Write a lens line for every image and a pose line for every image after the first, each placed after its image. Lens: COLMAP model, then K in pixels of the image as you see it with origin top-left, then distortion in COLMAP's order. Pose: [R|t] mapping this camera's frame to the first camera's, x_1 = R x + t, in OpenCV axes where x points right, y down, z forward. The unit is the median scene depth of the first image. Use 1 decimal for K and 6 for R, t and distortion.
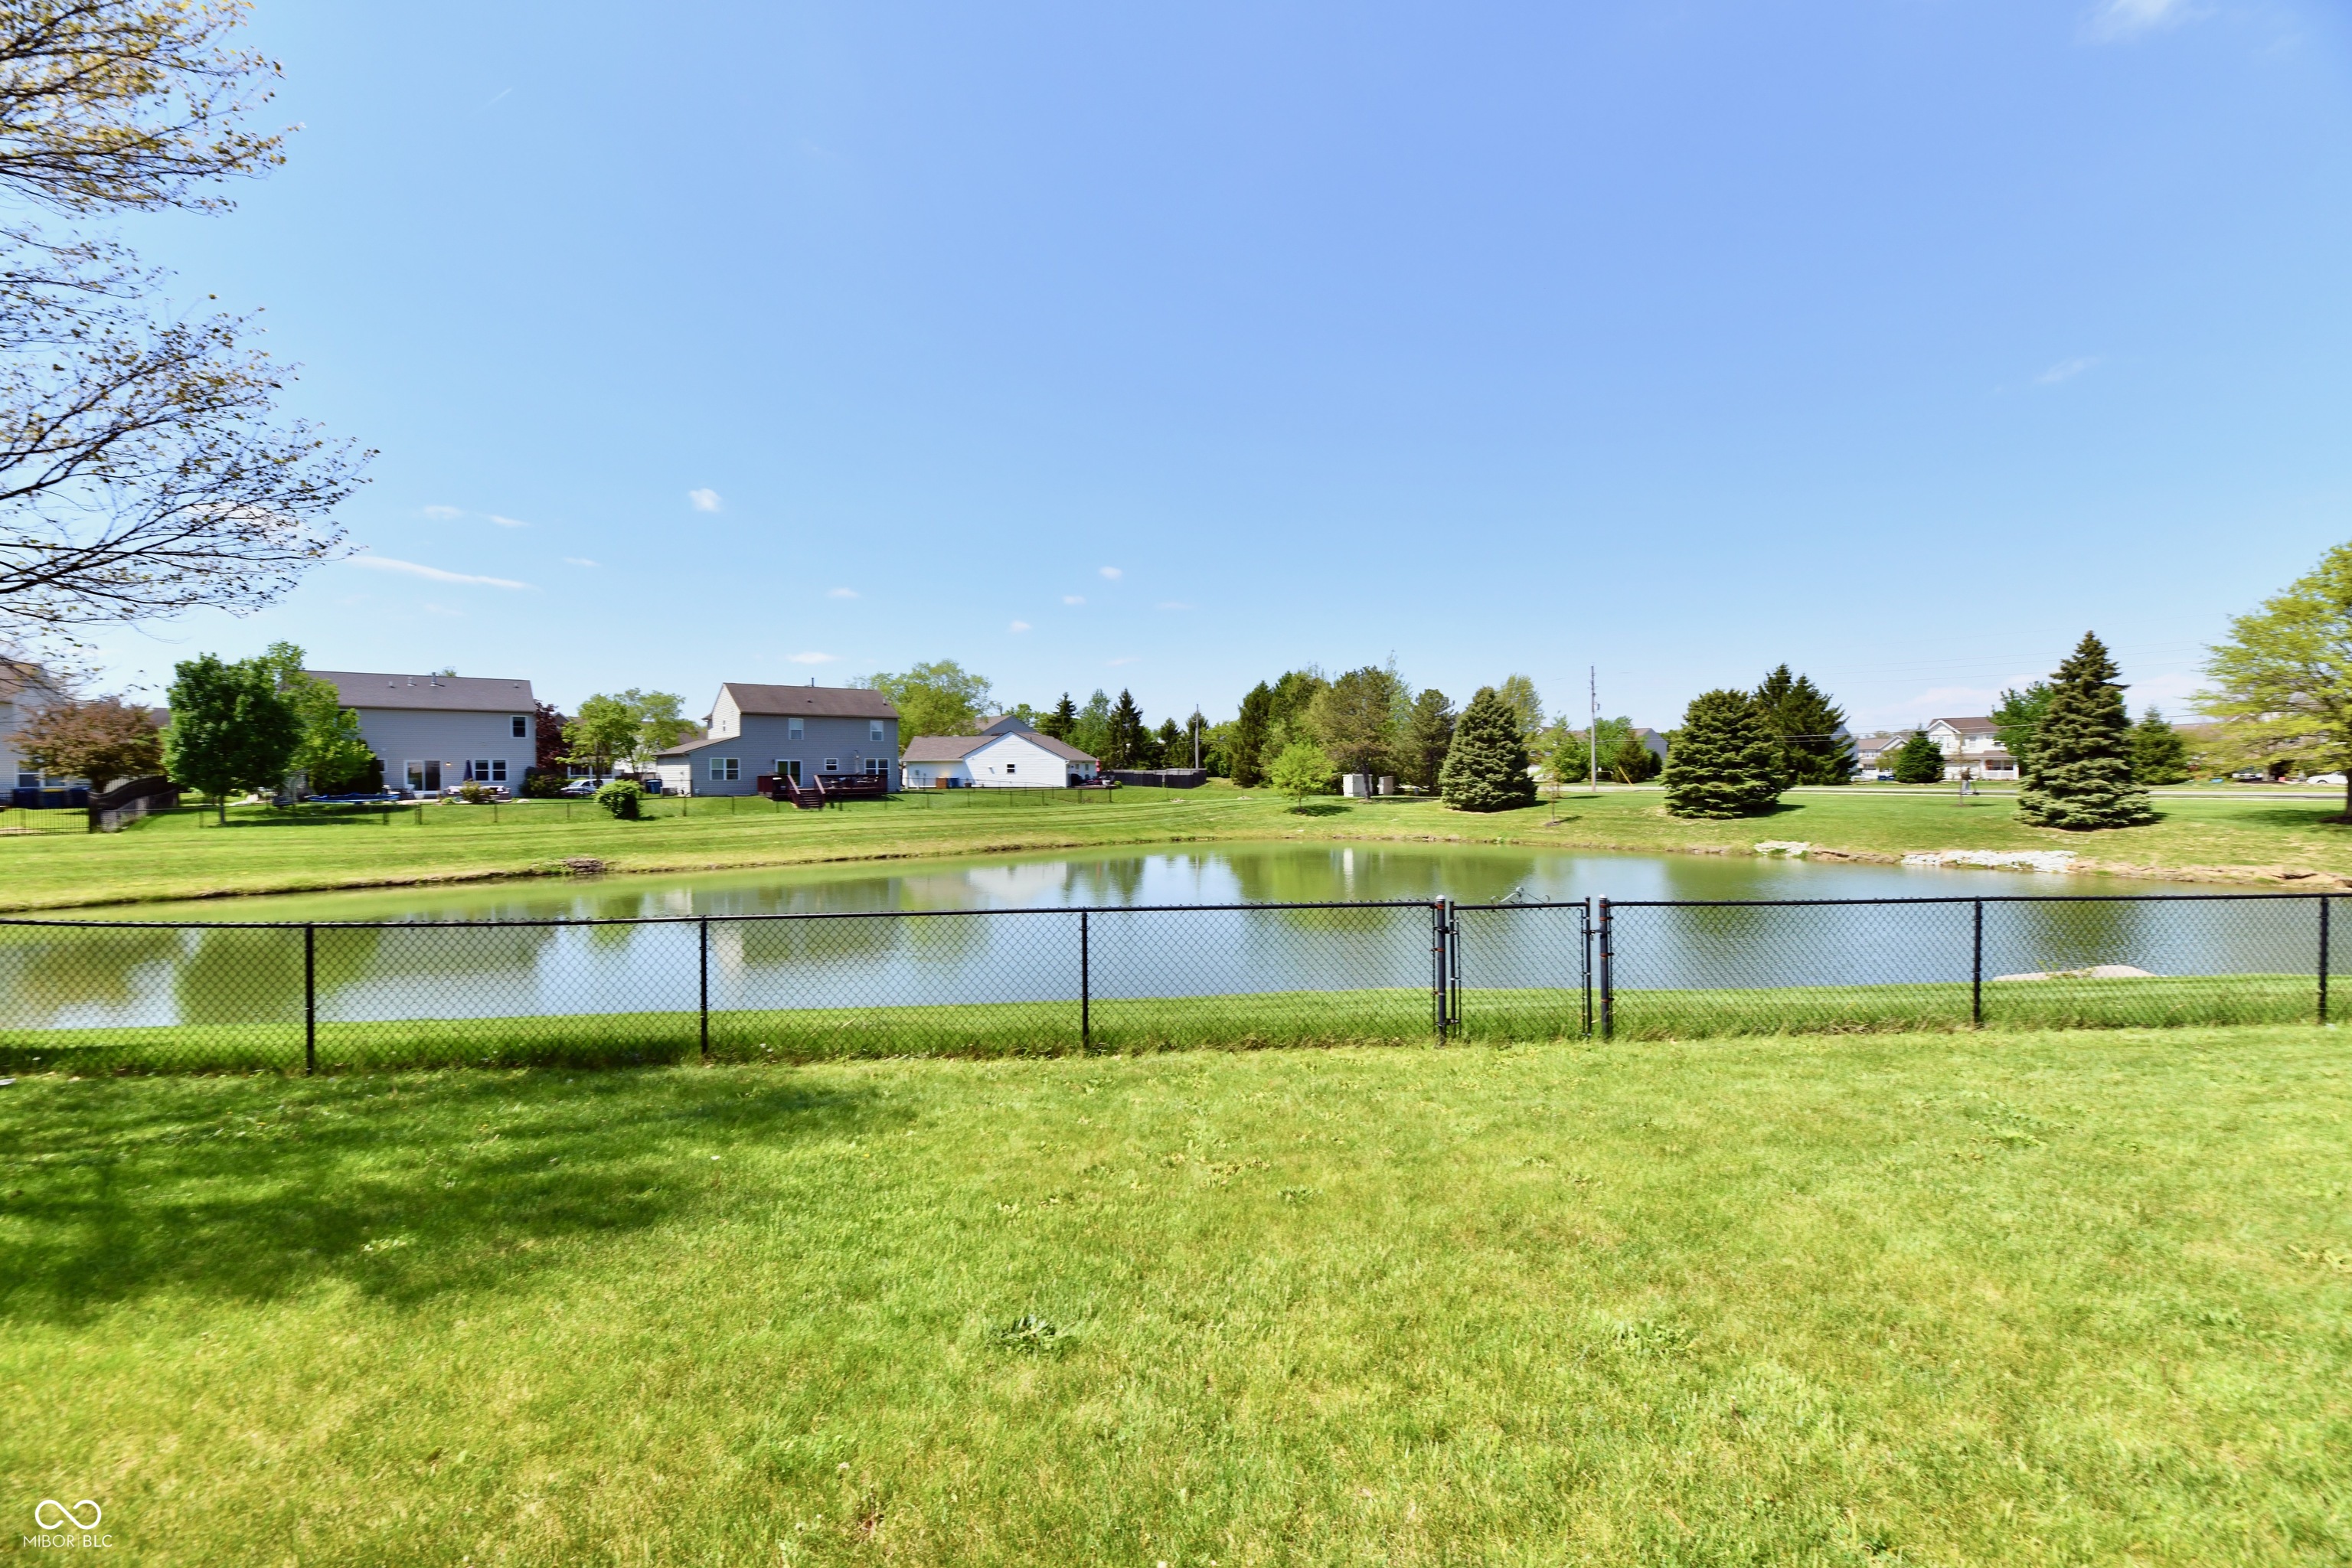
lens RADIAL K [[955.7, 0, 1190.4], [0, 955.7, 779.9], [0, 0, 1]] dist [0.008652, -0.004842]
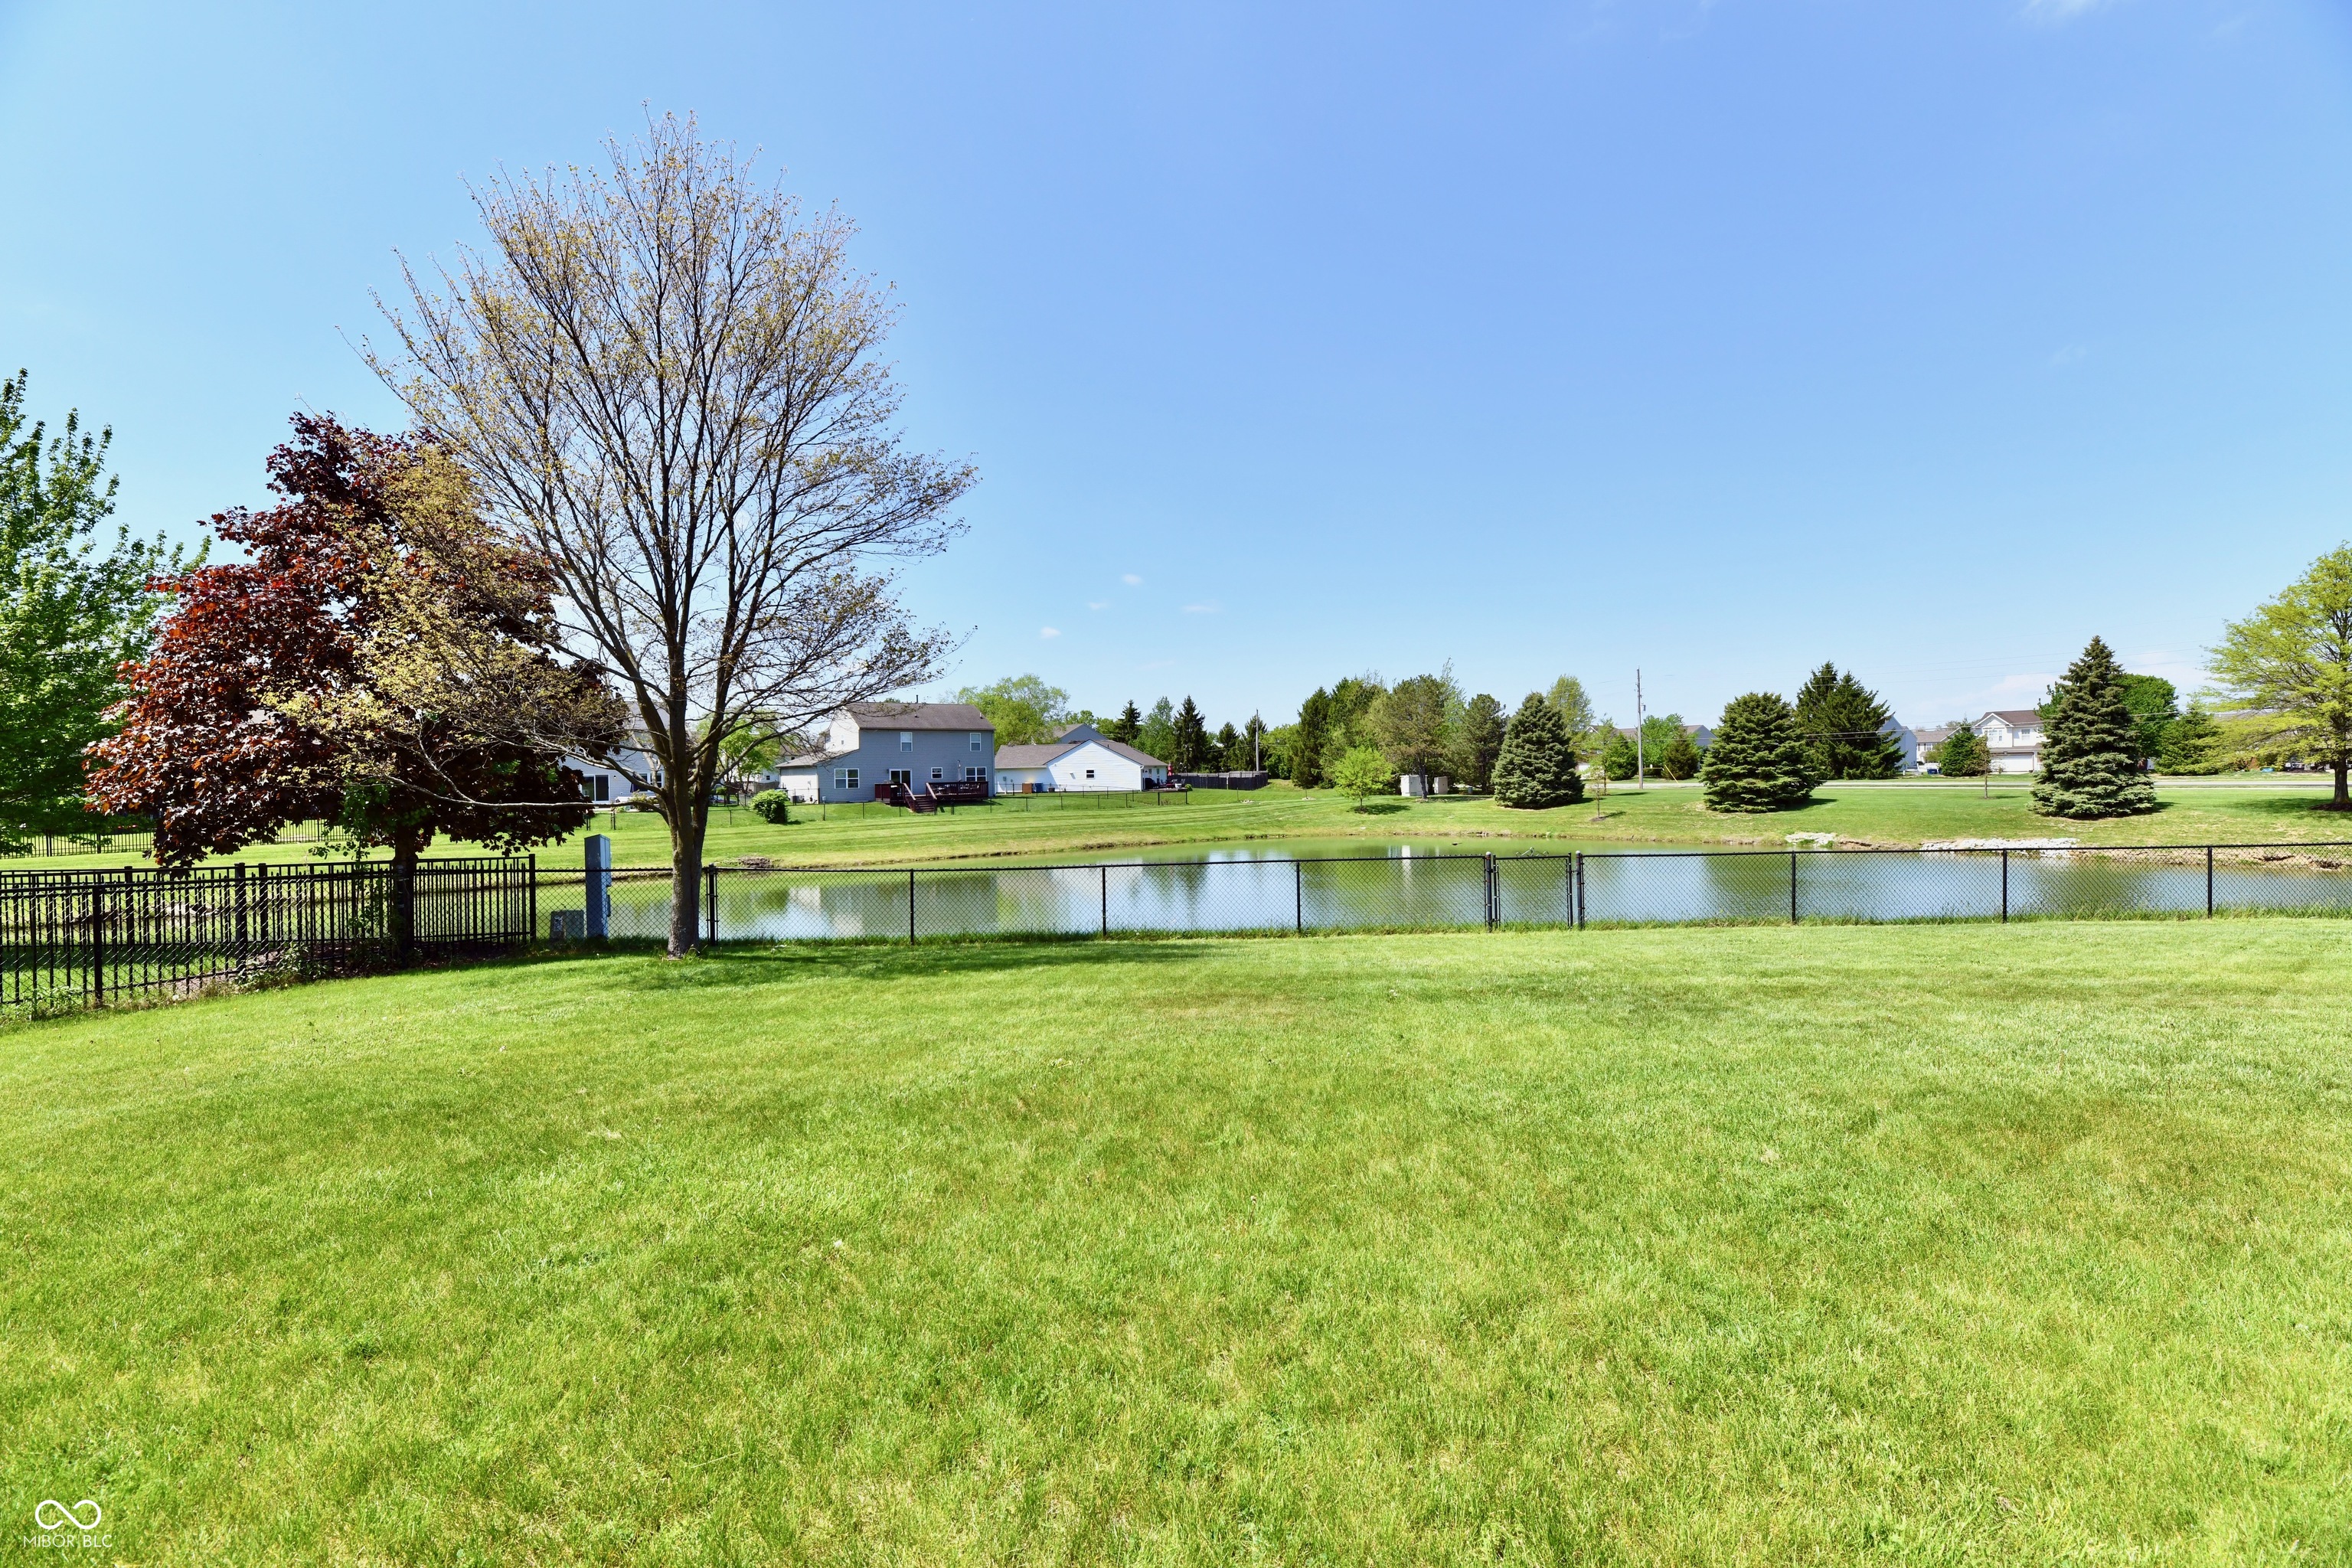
lens RADIAL K [[955.7, 0, 1190.4], [0, 955.7, 779.9], [0, 0, 1]] dist [0.008652, -0.004842]
pose [[0.998581, -0.013001, -0.051652, -0.027970], [0.012947, 0.999915, -0.001378, -0.003188], [0.051666, 0.000708, 0.998664, -0.113702]]
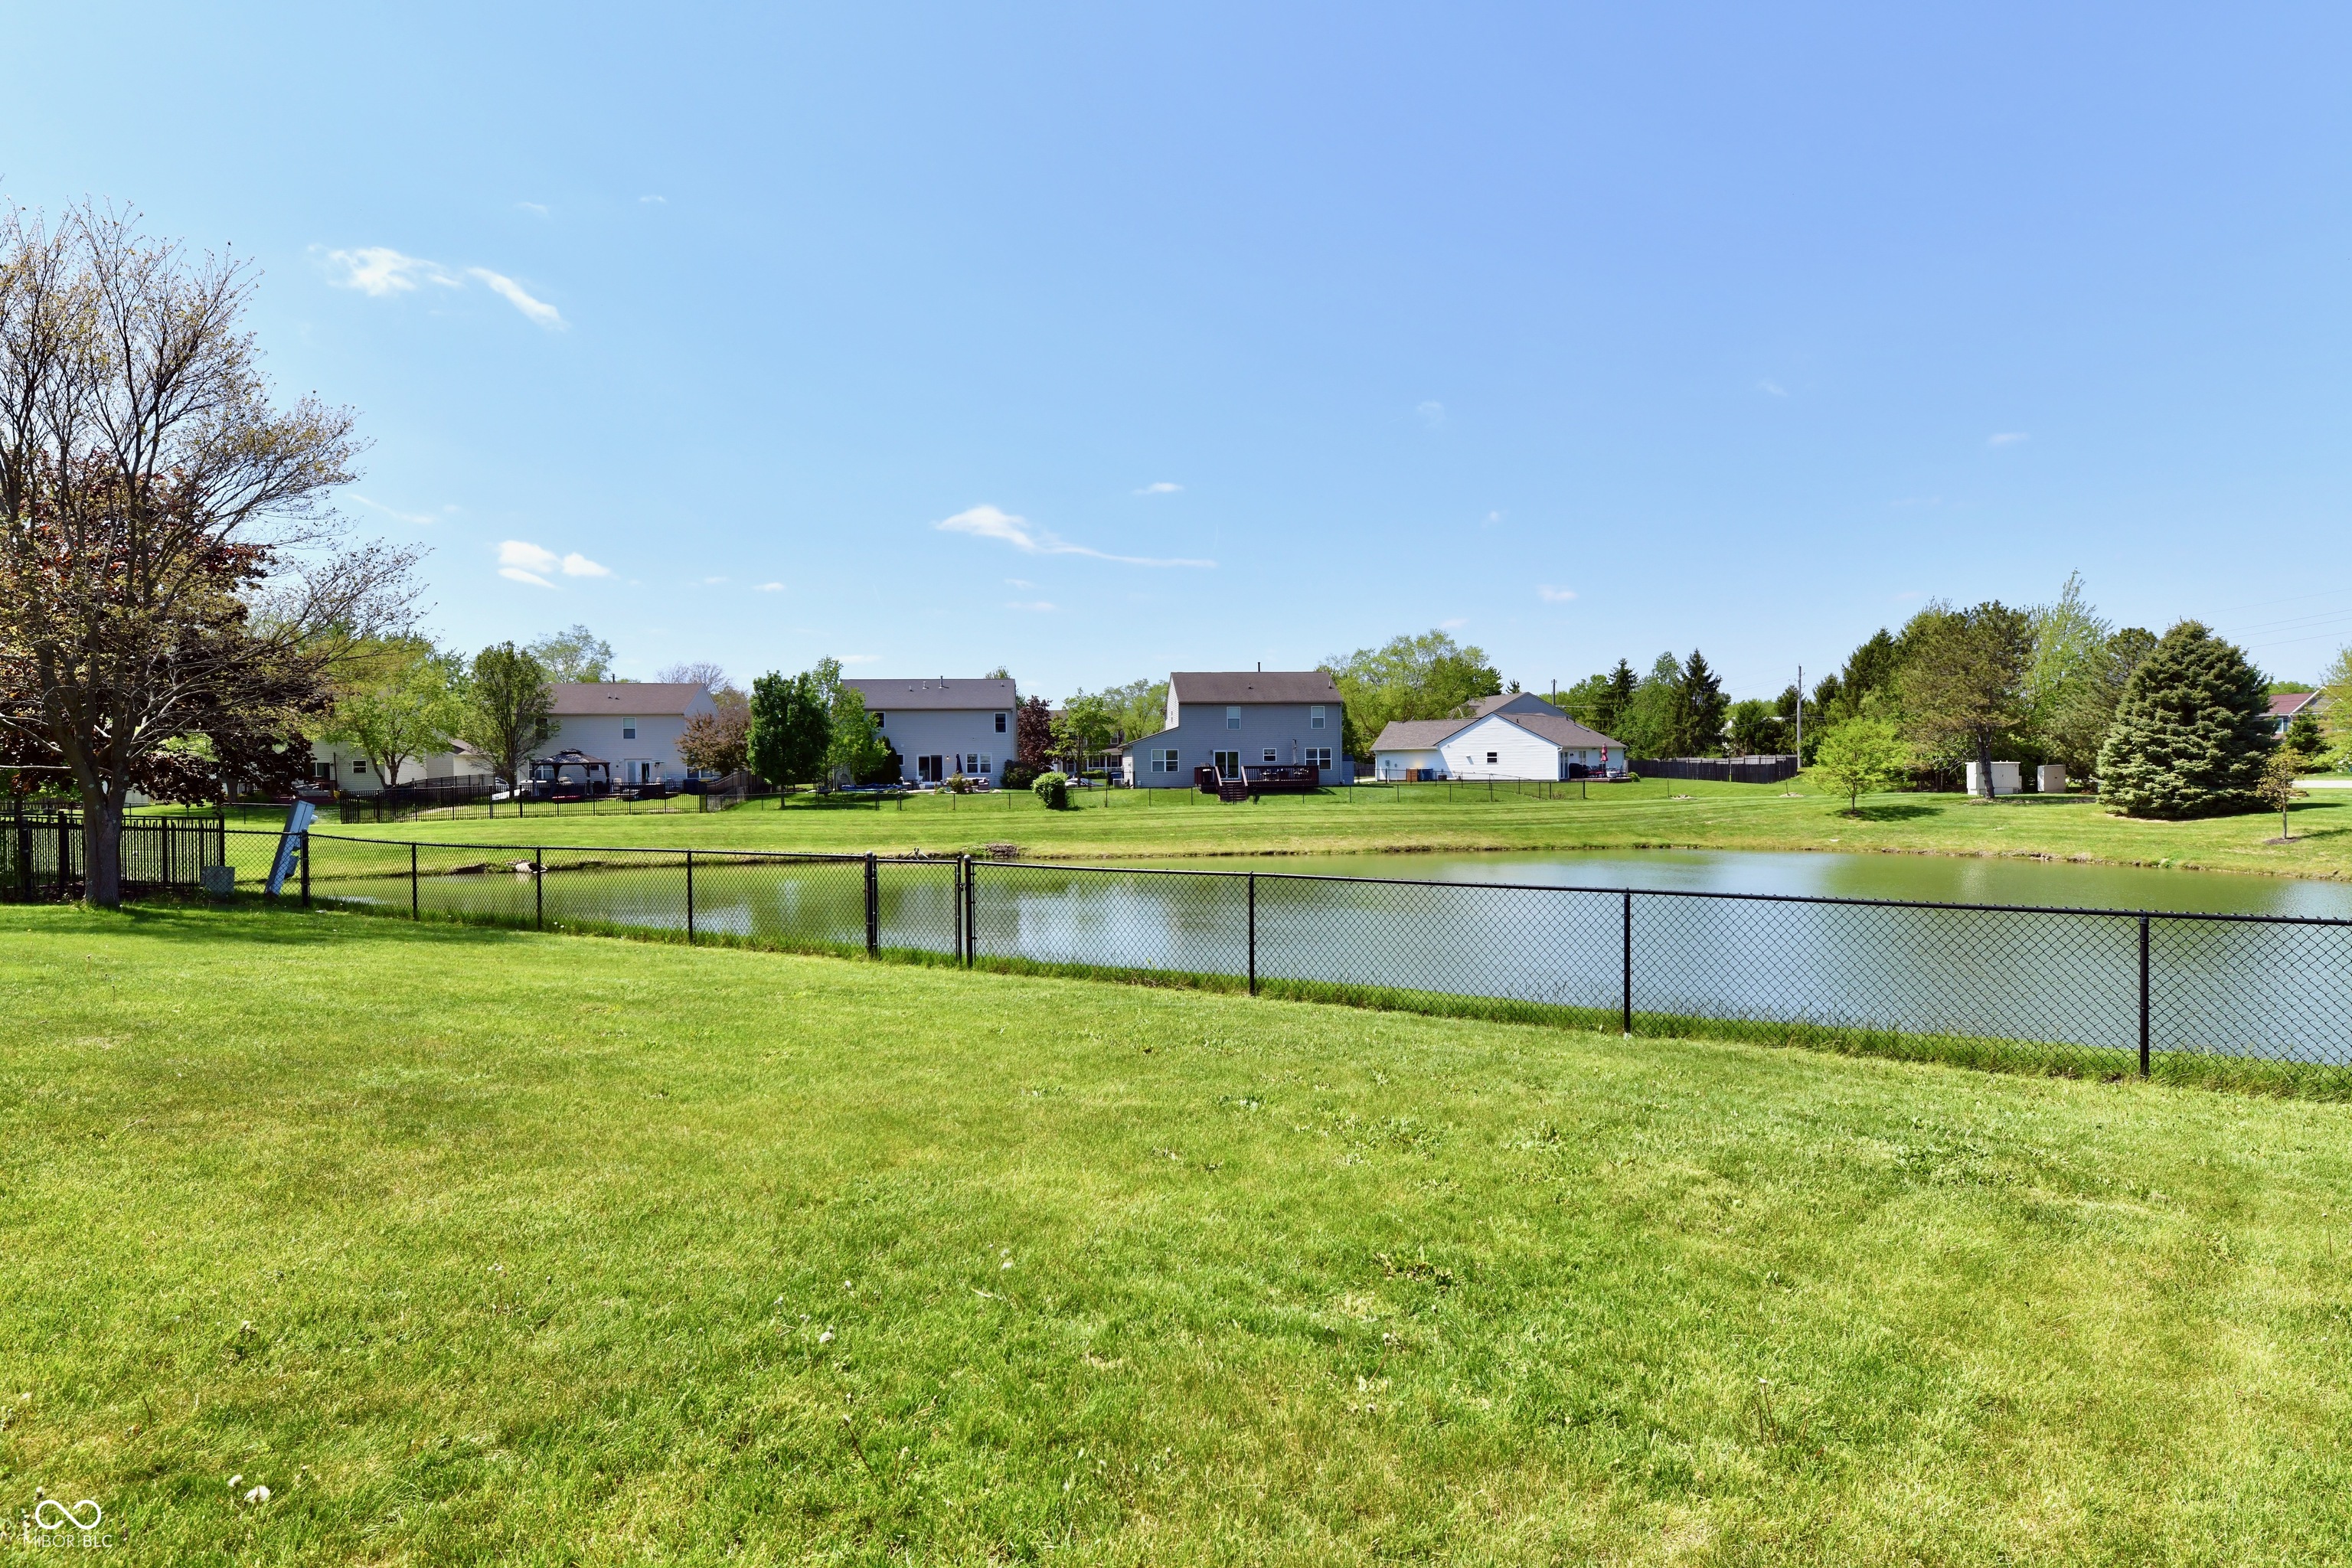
lens RADIAL K [[1187.4, 0, 1190.4], [0, 1187.4, 774.6], [0, 0, 1]] dist [0.014249, -0.003748]
pose [[0.850003, -0.000560, -0.526778, 0.199397], [0.001808, 0.999997, 0.001855, 0.001041], [0.526775, -0.002529, 0.850001, -0.025507]]
